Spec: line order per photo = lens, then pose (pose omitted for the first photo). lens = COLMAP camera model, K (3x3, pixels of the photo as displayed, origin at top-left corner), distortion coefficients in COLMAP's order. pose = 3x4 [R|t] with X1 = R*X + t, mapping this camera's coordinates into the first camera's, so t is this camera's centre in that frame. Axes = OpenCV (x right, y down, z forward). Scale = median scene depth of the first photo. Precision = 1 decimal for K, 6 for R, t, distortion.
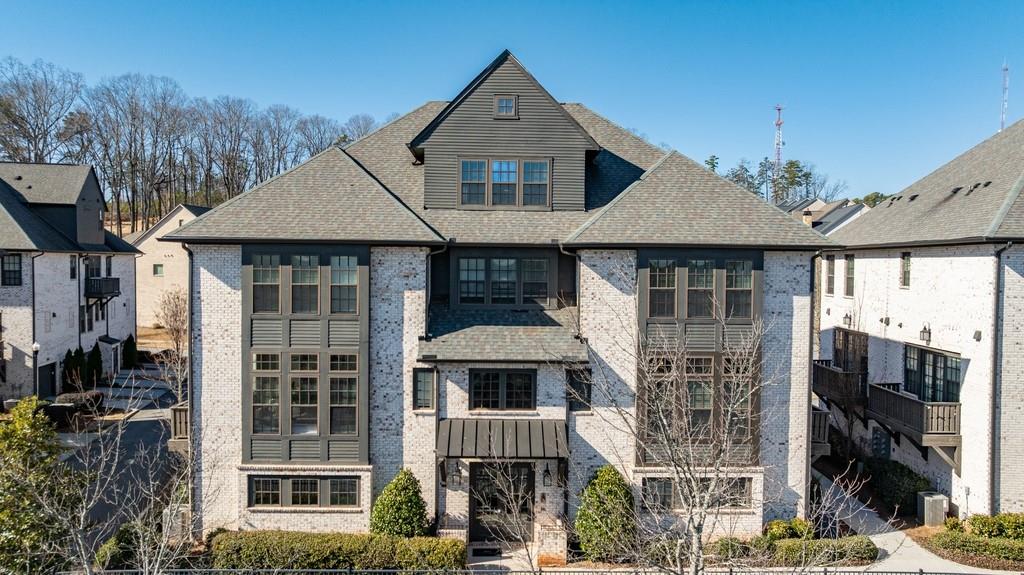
lens RADIAL K [[729.7, 0, 514.1], [0, 729.7, 286.8], [0, 0, 1]] dist [-0.043766, 0.053013]
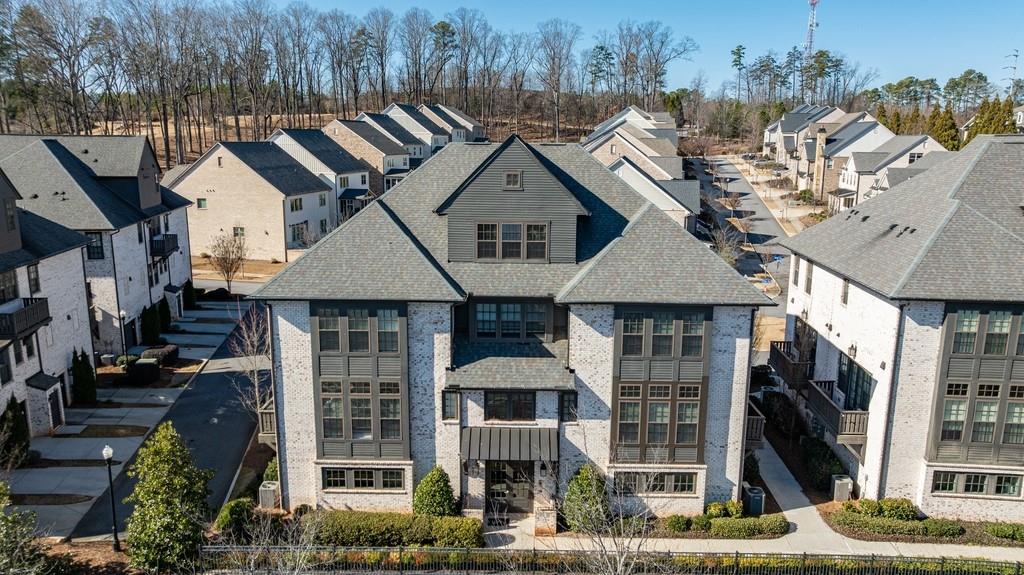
lens RADIAL K [[729.7, 0, 512.8], [0, 729.7, 287.1], [0, 0, 1]] dist [-0.043766, 0.053013]
pose [[0.999465, 0.004316, -0.032412, 0.031130], [0.001162, 0.985933, 0.167138, -0.288633], [0.032677, -0.167086, 0.985401, -0.259874]]
